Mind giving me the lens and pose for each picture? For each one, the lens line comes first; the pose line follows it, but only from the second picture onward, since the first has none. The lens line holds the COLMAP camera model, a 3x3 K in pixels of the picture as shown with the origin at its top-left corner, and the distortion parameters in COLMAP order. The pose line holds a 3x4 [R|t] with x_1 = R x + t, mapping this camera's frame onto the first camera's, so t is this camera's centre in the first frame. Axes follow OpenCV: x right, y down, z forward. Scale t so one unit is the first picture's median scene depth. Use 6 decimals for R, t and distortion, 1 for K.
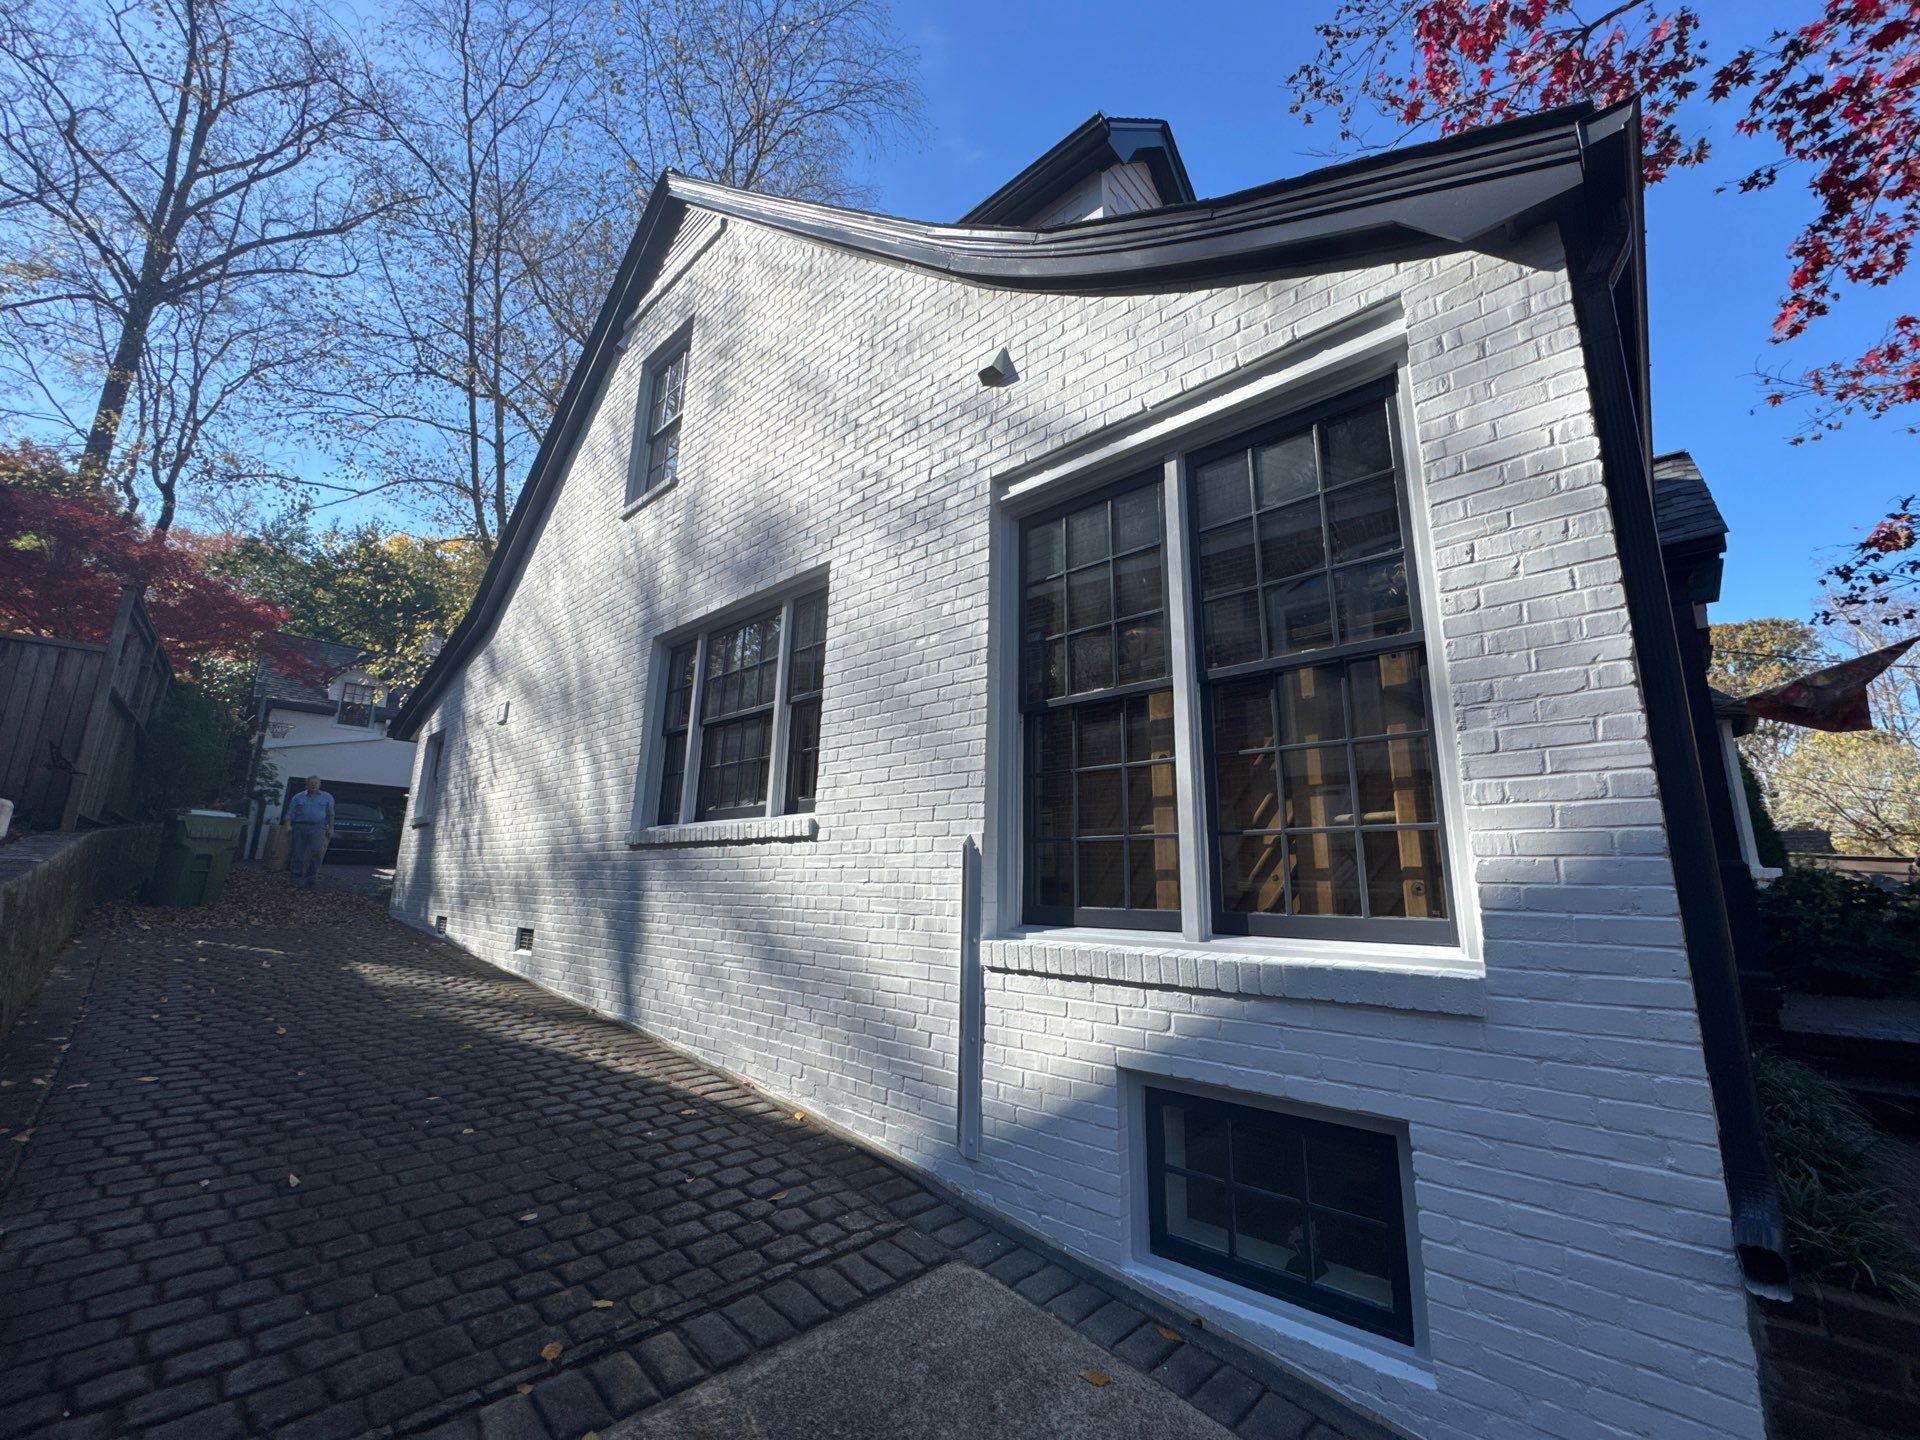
lens RADIAL K [[761.8, 0, 959.4], [0, 761.8, 718.3], [0, 0, 1]] dist [-0.001607, -0.000097]
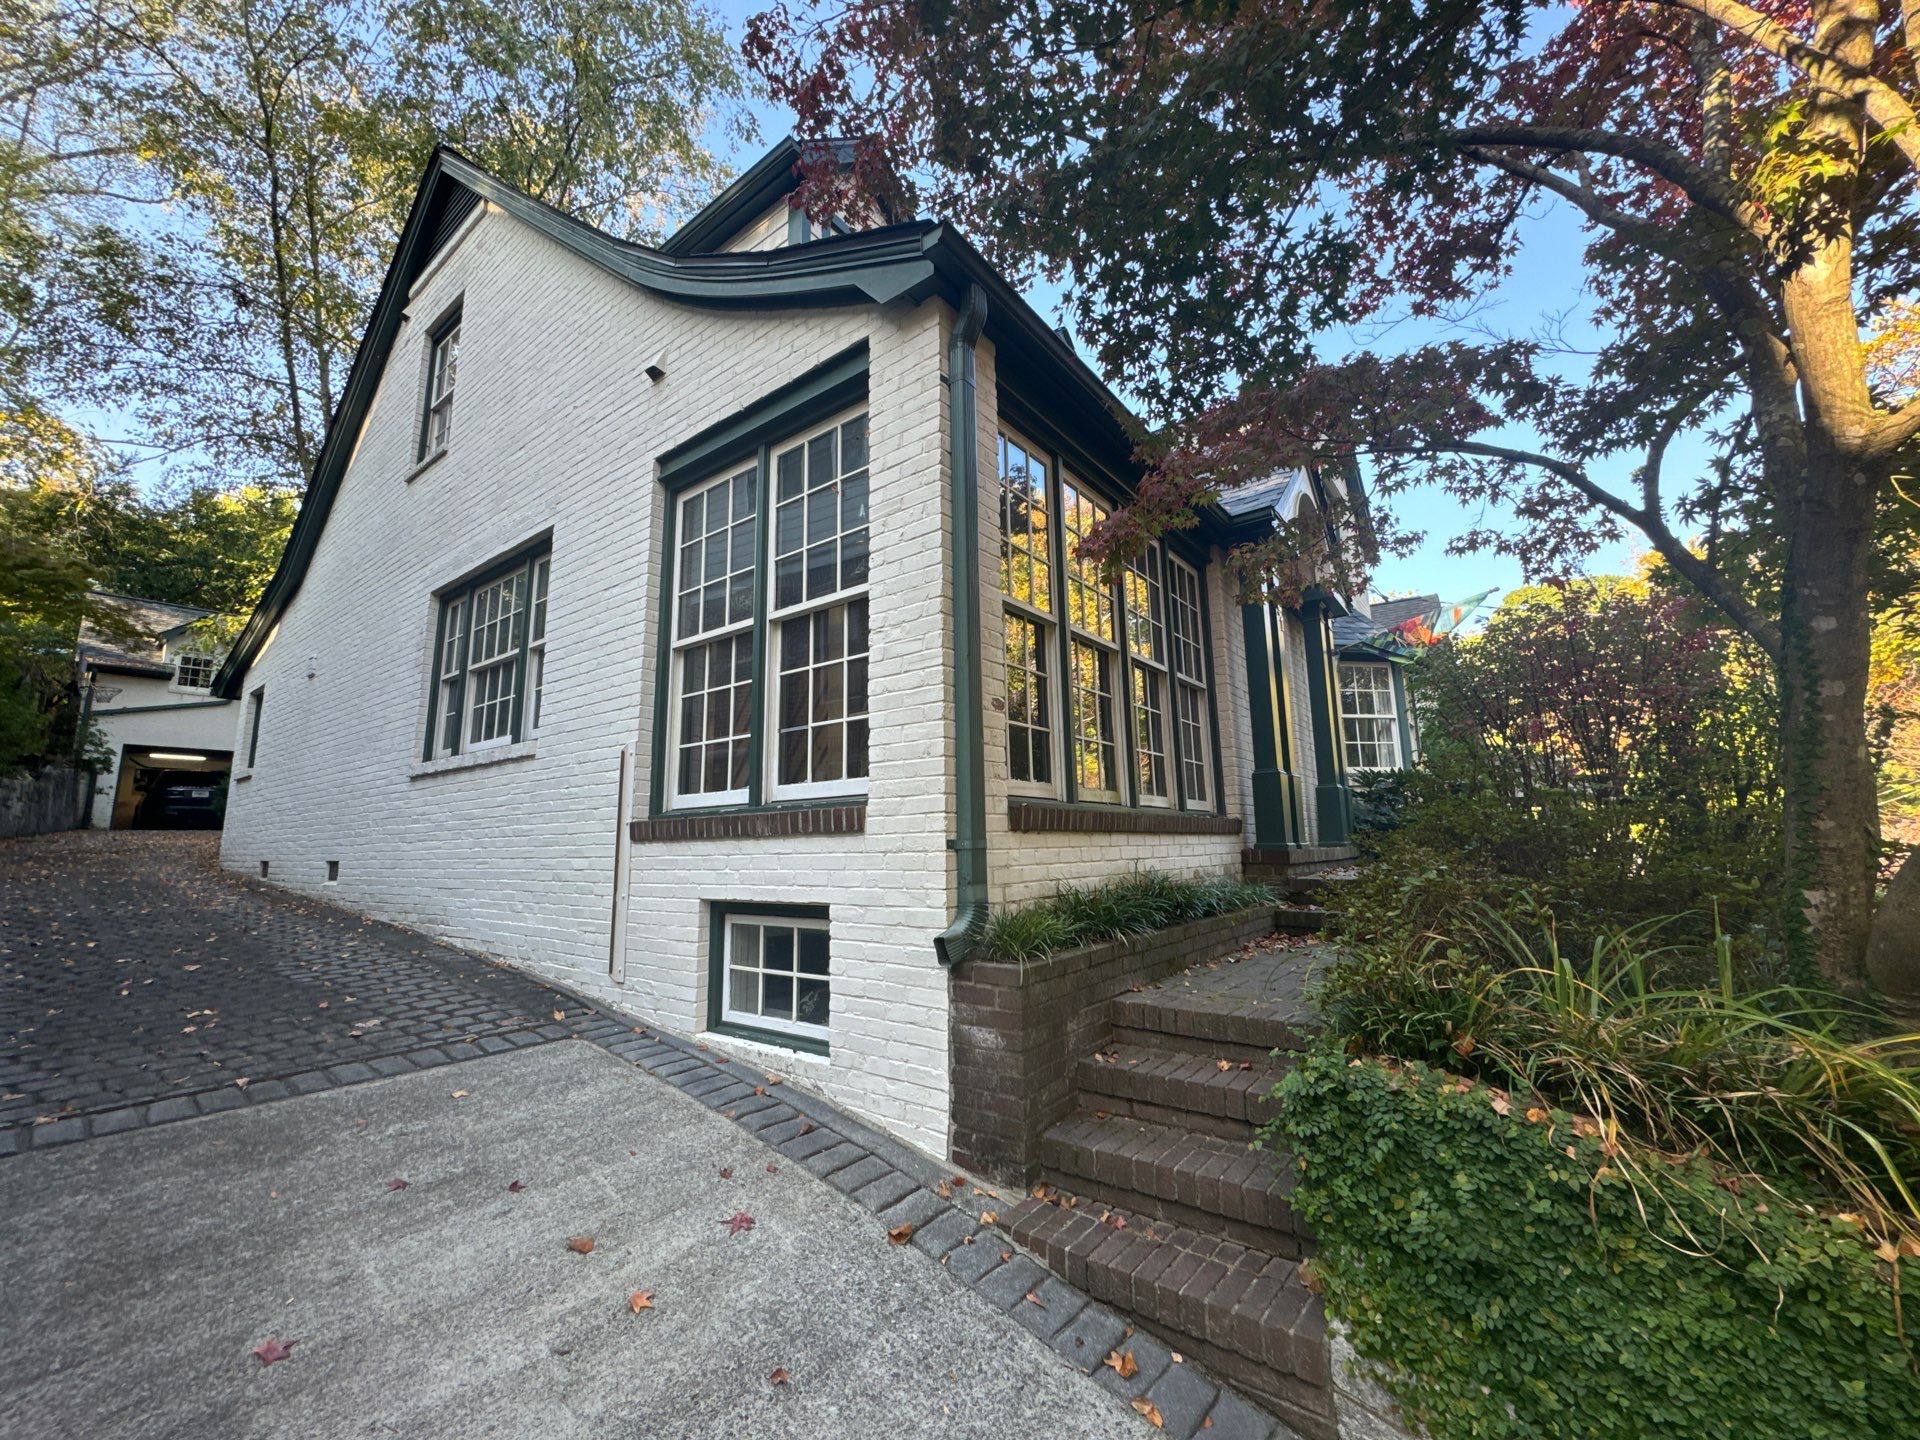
lens RADIAL K [[761.8, 0, 960.2], [0, 761.8, 719.4], [0, 0, 1]] dist [-0.001607, -0.000097]
pose [[0.995044, -0.020942, 0.097203, 0.085144], [0.015619, 0.998353, 0.055204, 0.009650], [-0.098199, -0.053412, 0.993732, -0.062491]]
